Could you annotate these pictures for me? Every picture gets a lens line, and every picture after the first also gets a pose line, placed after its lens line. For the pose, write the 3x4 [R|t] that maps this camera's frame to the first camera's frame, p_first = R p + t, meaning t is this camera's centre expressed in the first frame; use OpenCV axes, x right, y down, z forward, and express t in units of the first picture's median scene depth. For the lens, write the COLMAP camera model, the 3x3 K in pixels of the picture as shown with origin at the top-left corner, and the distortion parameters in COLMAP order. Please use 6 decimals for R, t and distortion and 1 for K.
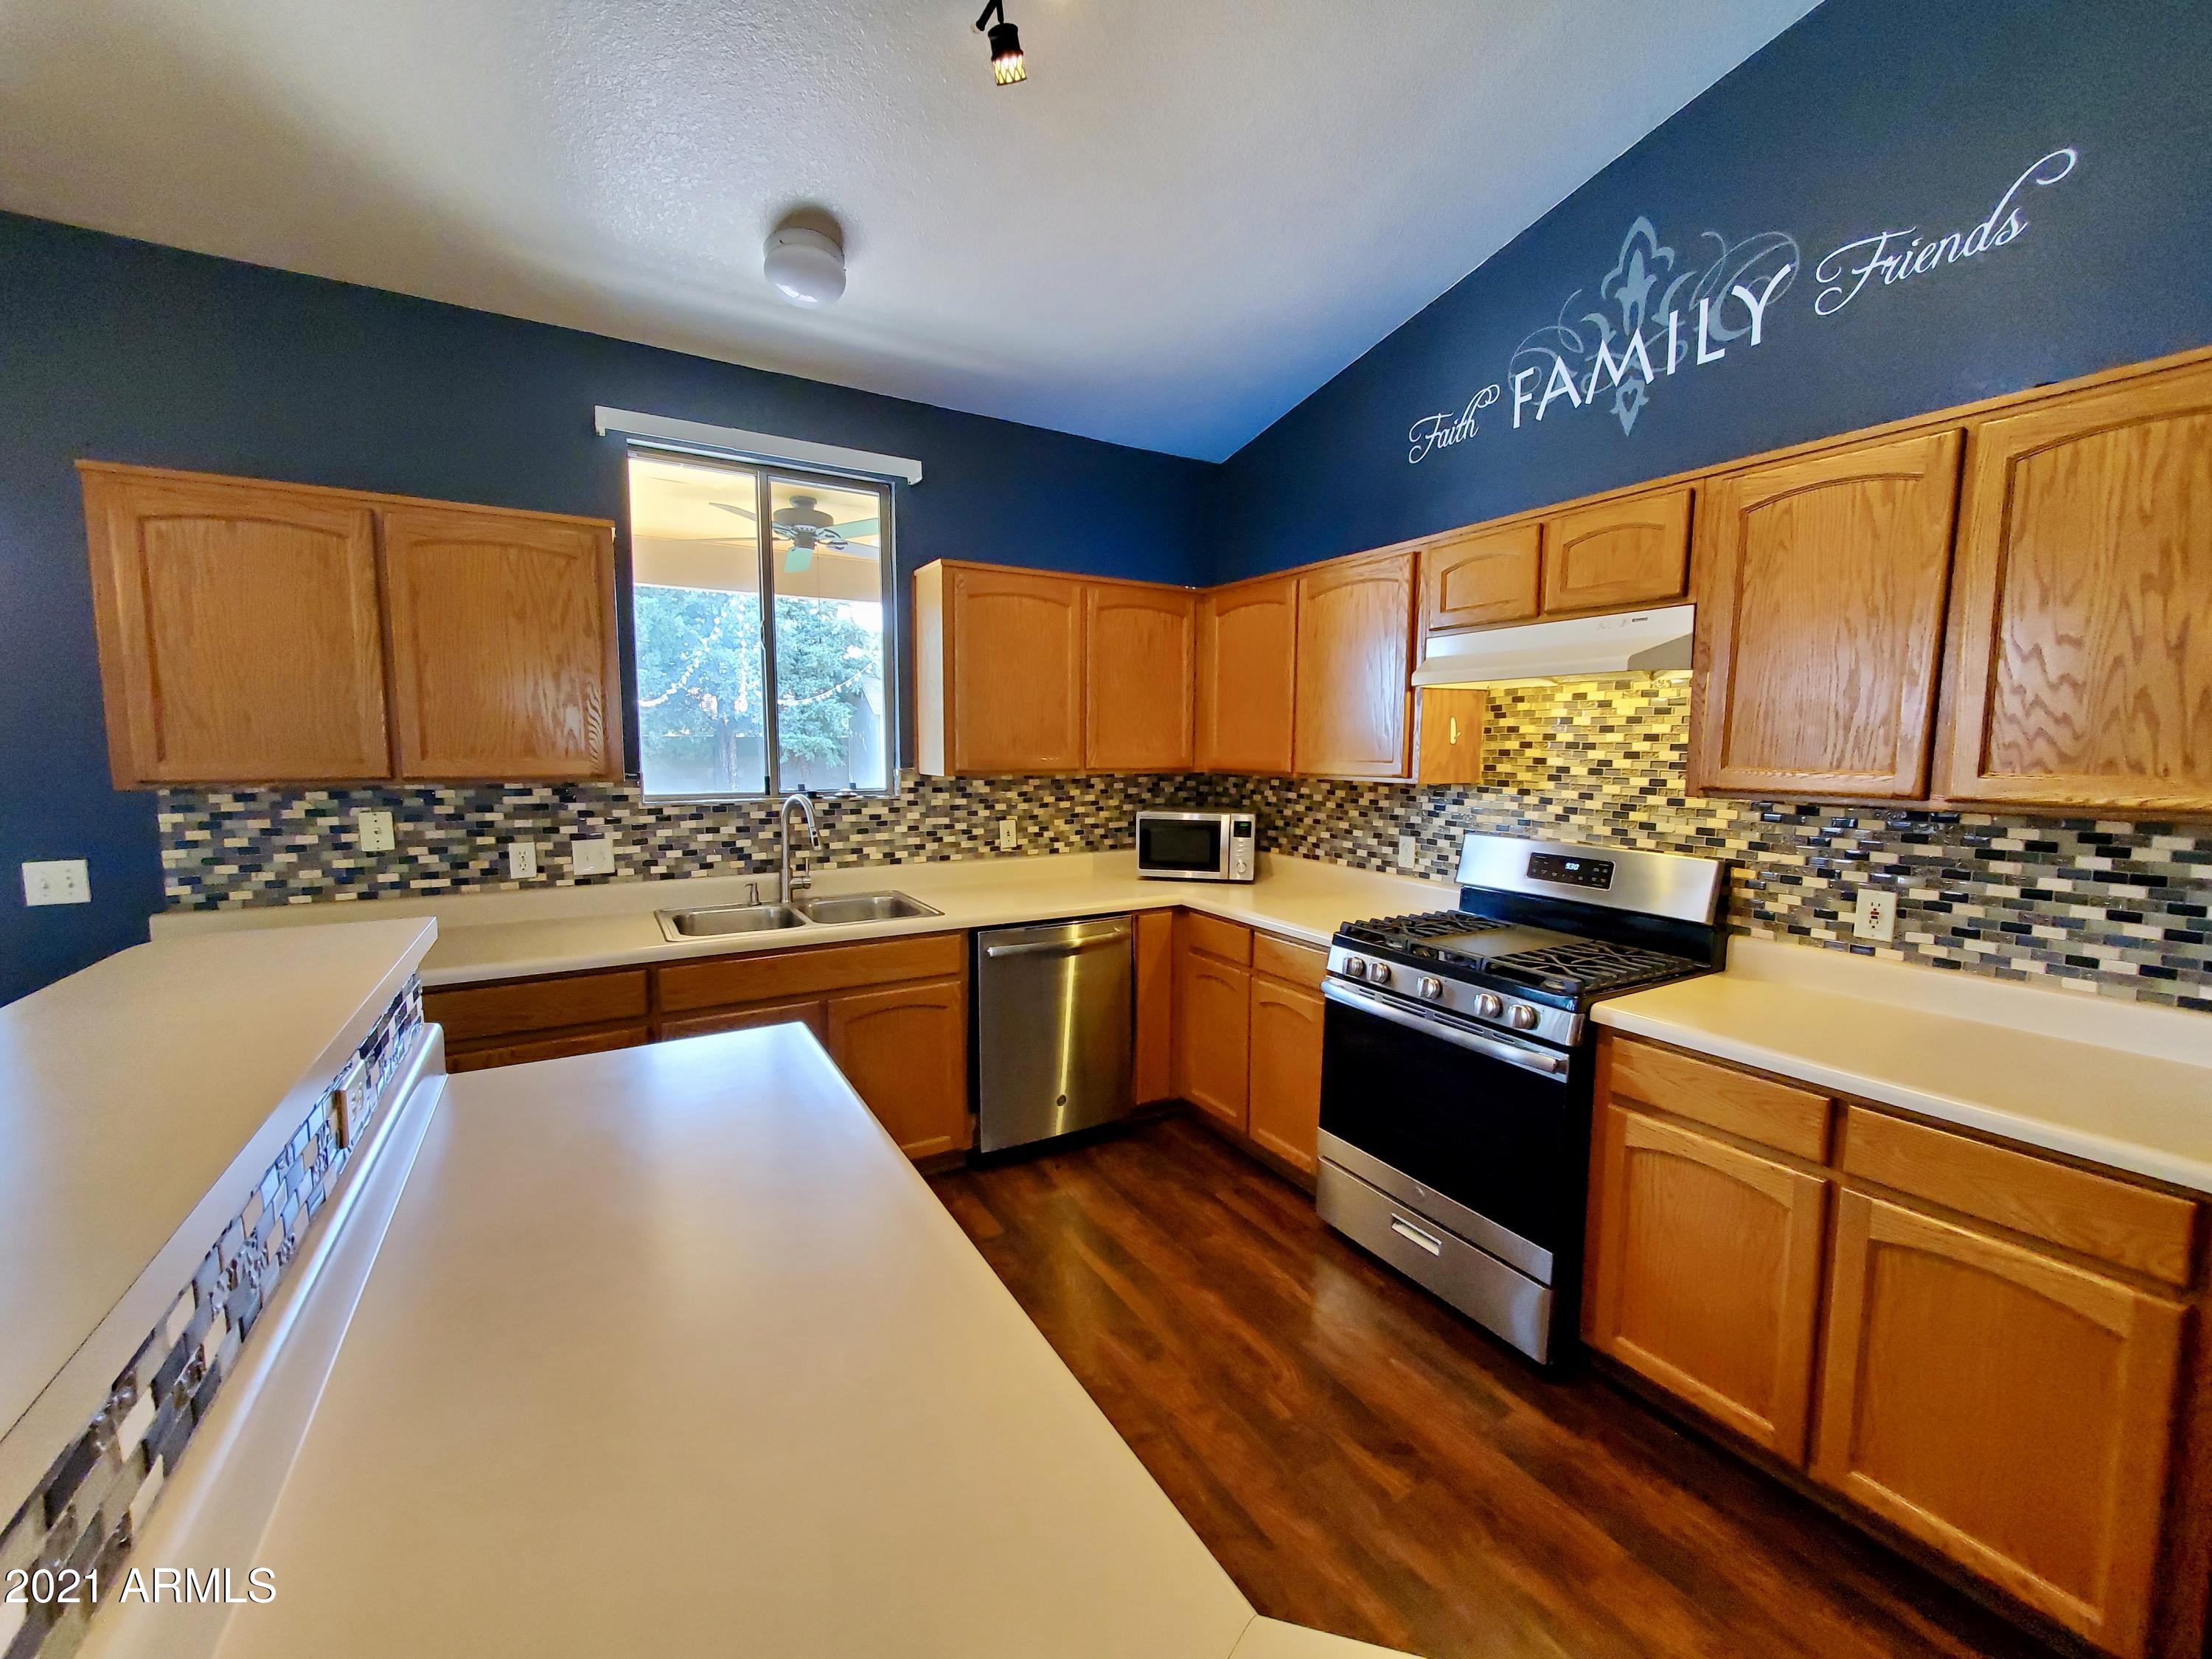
lens RADIAL K [[871.2, 0, 1104.6], [0, 871.2, 826.1], [0, 0, 1]] dist [0.002110, -0.000977]
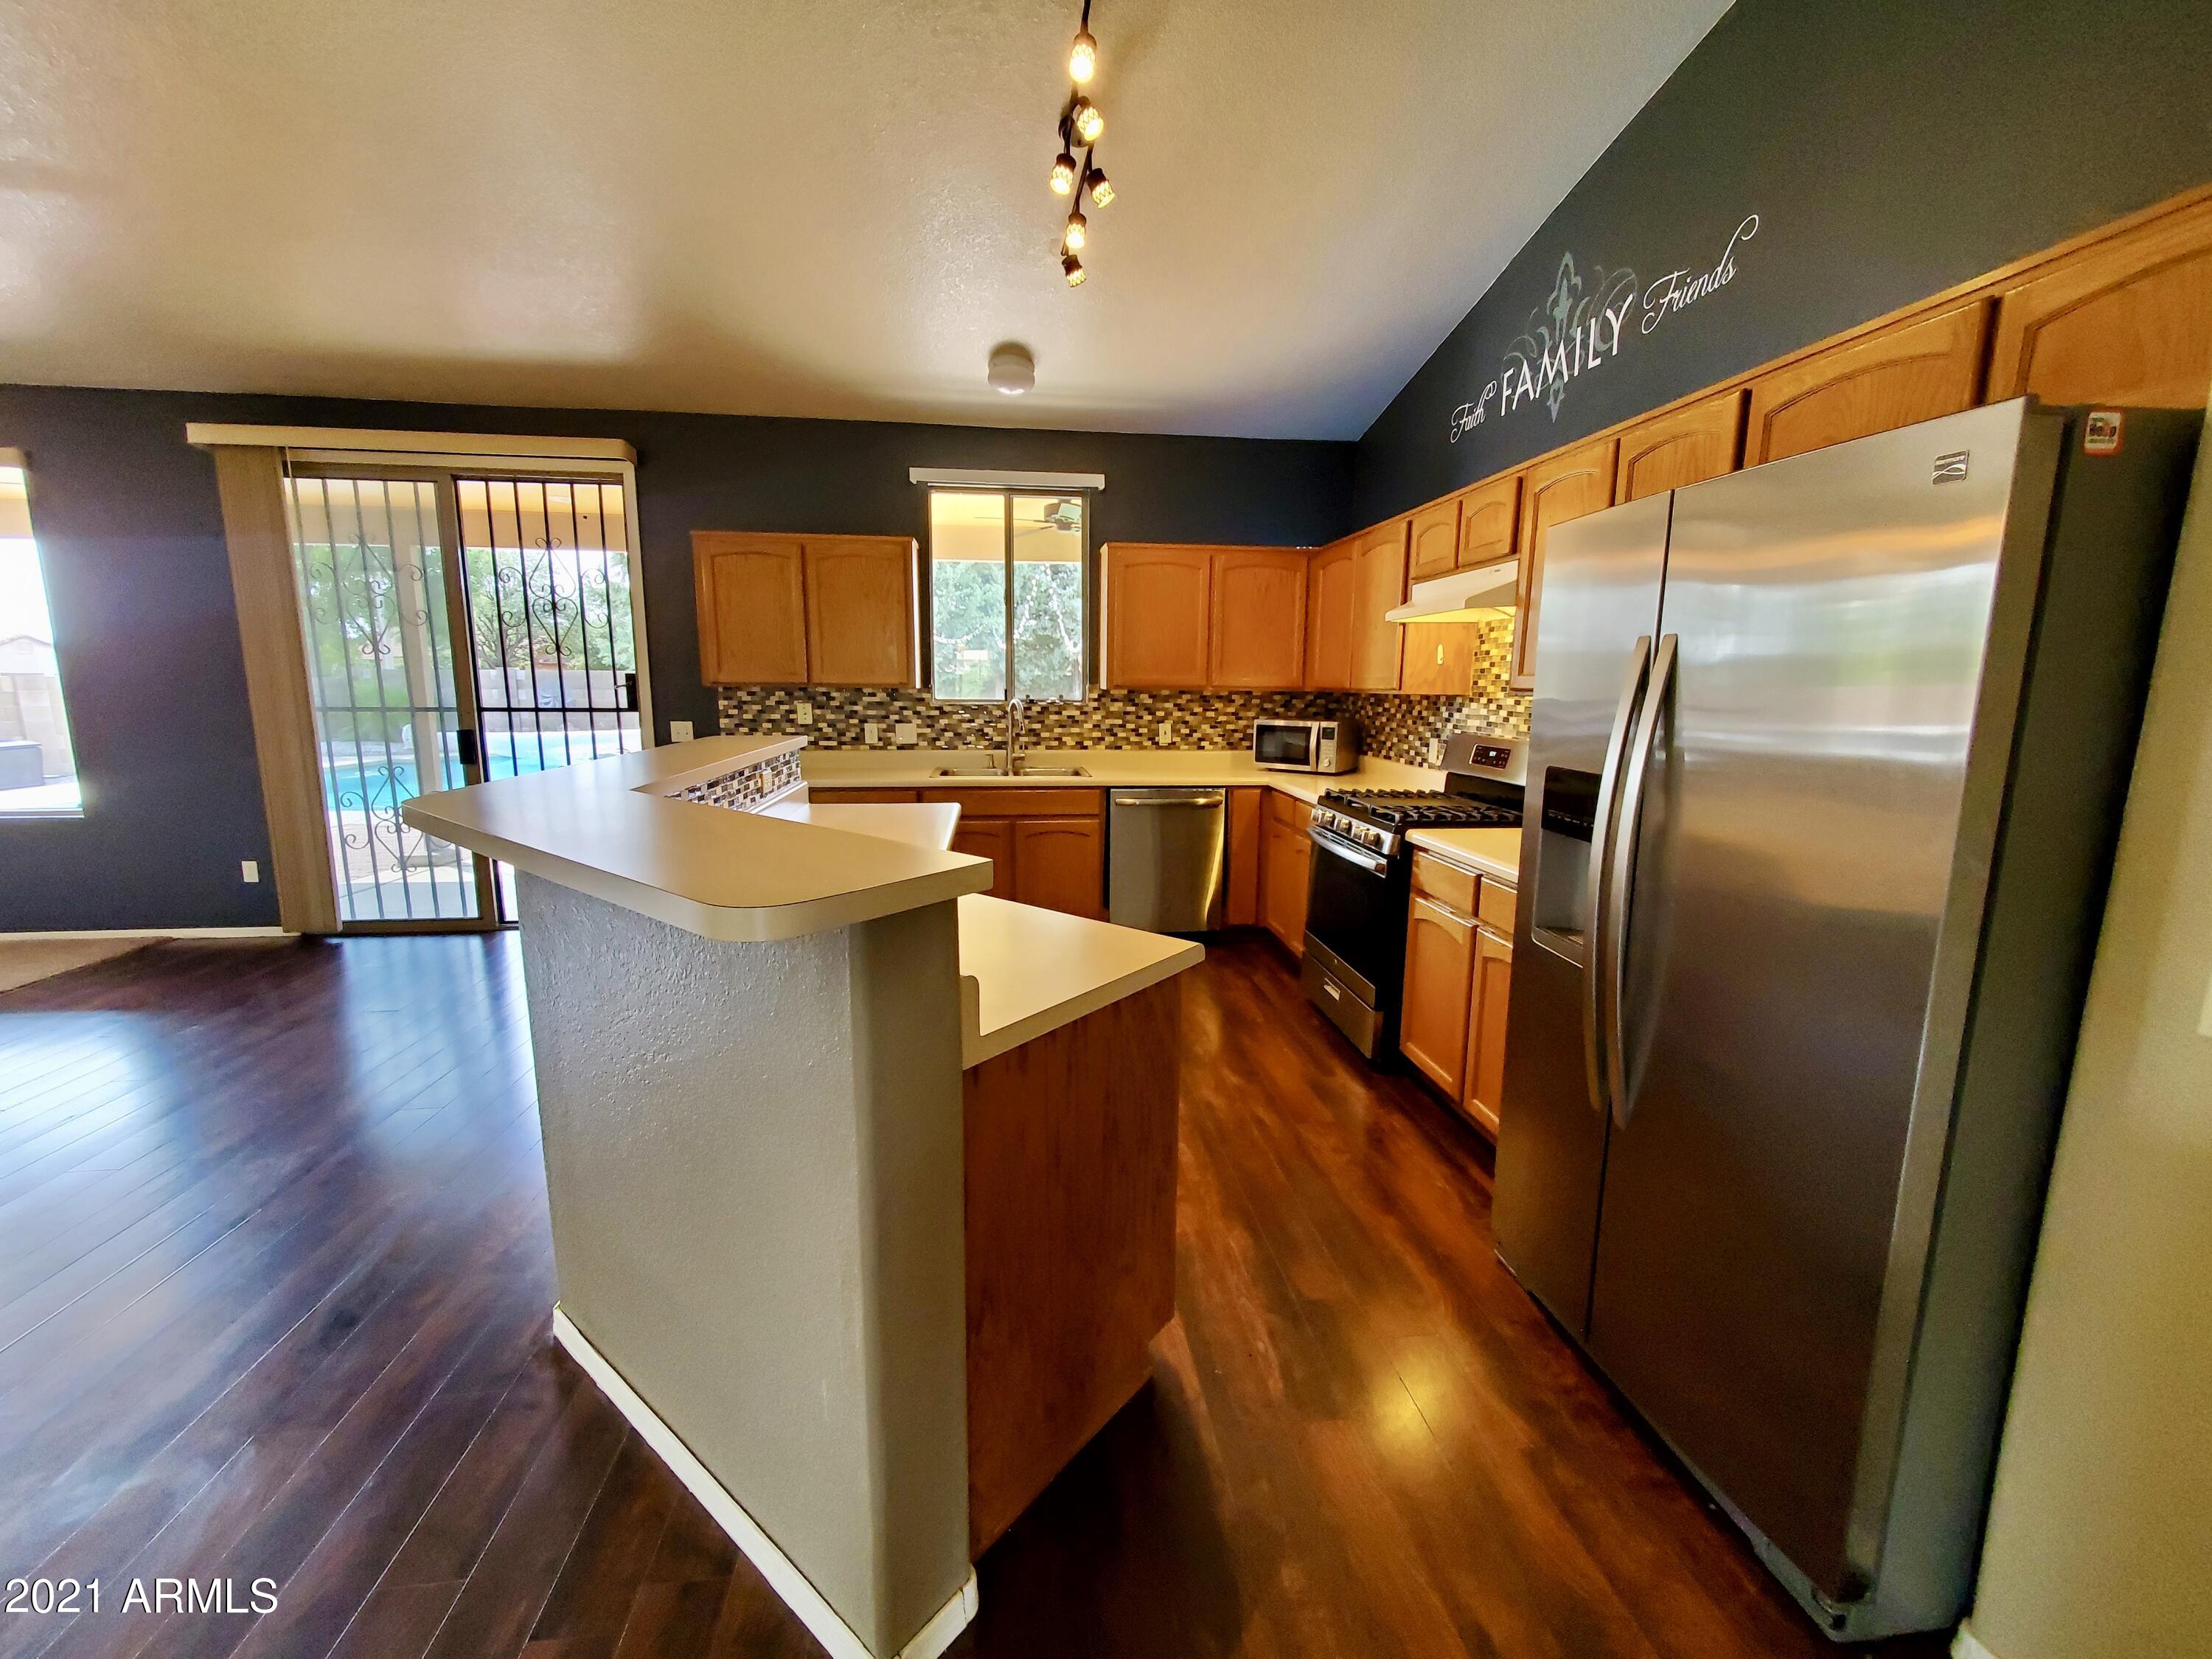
lens RADIAL K [[871.2, 0, 1107.6], [0, 871.2, 827.7], [0, 0, 1]] dist [0.002110, -0.000977]
pose [[0.916816, 0.068537, -0.393385, 0.506571], [-0.041906, 0.996234, 0.075903, 0.079377], [0.397106, -0.053104, 0.916235, -0.463592]]
